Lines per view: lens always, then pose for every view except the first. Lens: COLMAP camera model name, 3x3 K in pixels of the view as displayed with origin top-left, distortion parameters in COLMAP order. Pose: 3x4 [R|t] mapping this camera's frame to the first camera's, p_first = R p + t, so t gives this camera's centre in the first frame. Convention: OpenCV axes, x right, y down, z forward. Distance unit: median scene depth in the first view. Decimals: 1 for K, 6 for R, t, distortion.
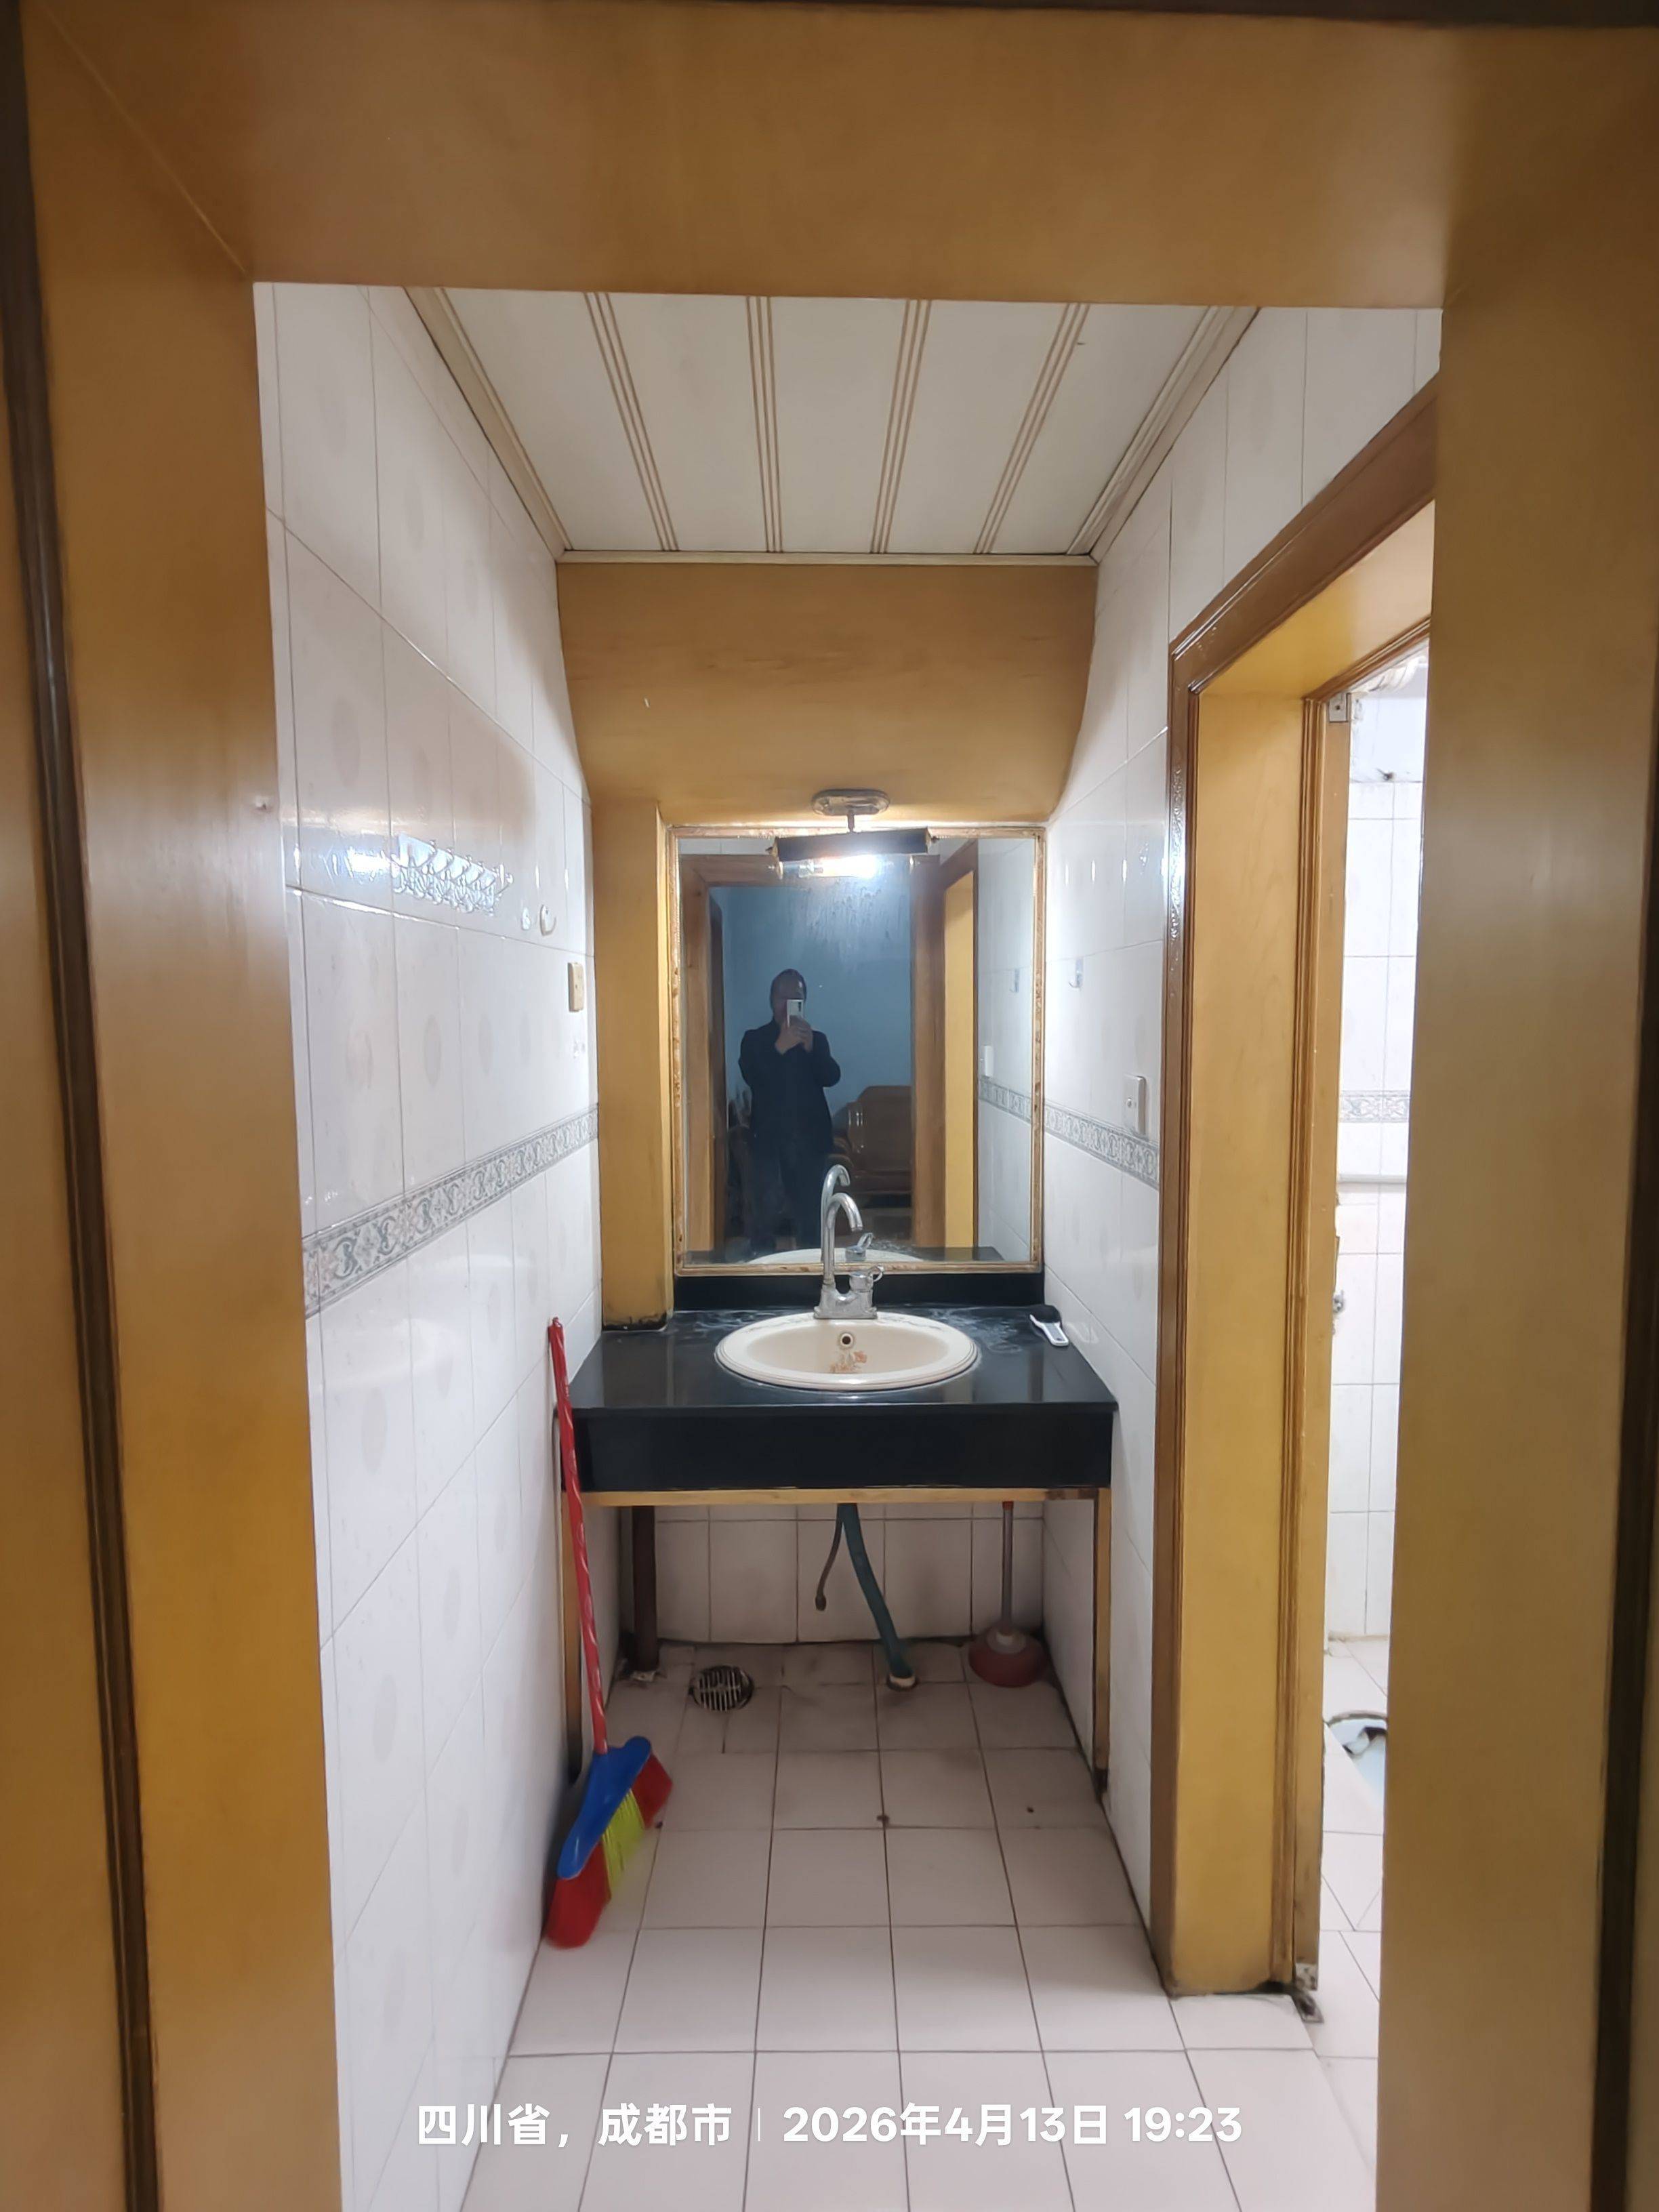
lens RADIAL K [[1045.7, 0, 832.2], [0, 1045.7, 1095.0], [0, 0, 1]] dist [0.009760, 0.001880]
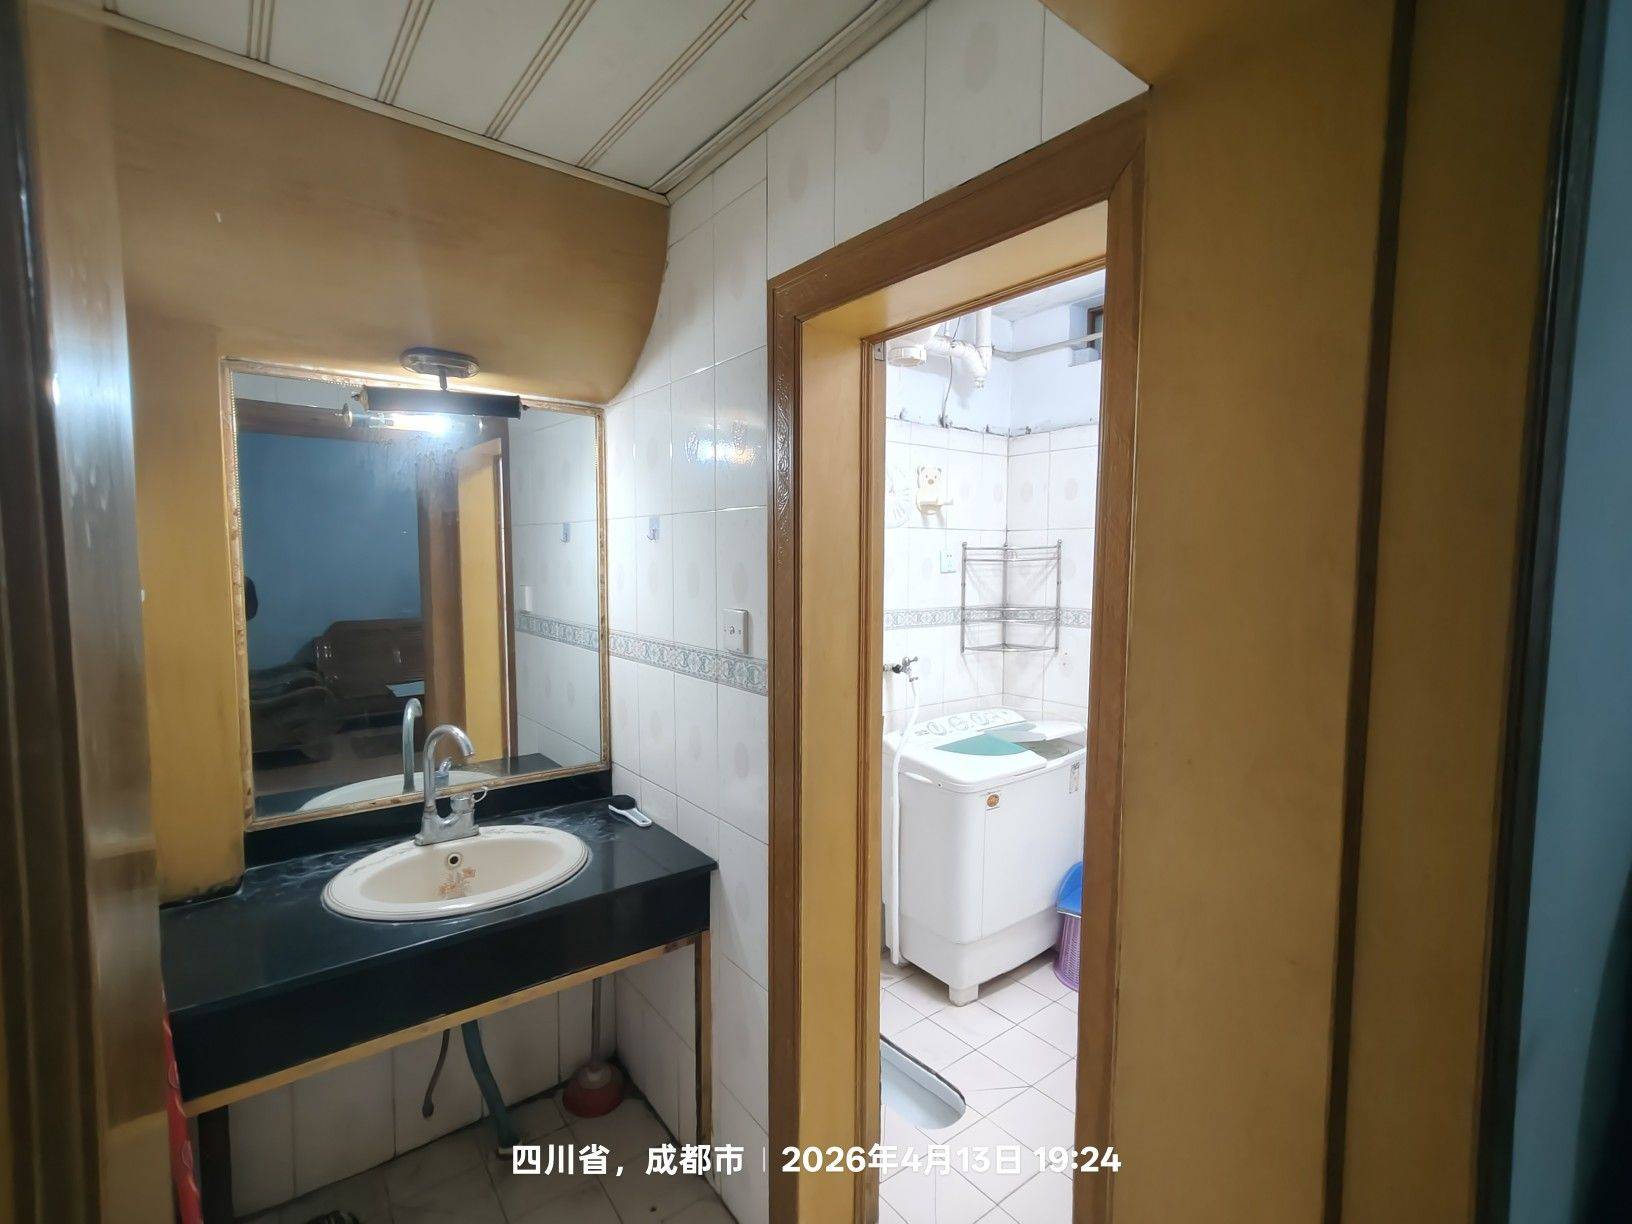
lens RADIAL K [[771.5, 0, 811.9], [0, 771.5, 616.5], [0, 0, 1]] dist [0.009760, 0.001880]
pose [[0.809239, -0.036495, 0.586346, -0.146219], [0.037814, 0.999235, 0.010005, -0.011696], [-0.586262, 0.014076, 0.809999, 0.128042]]
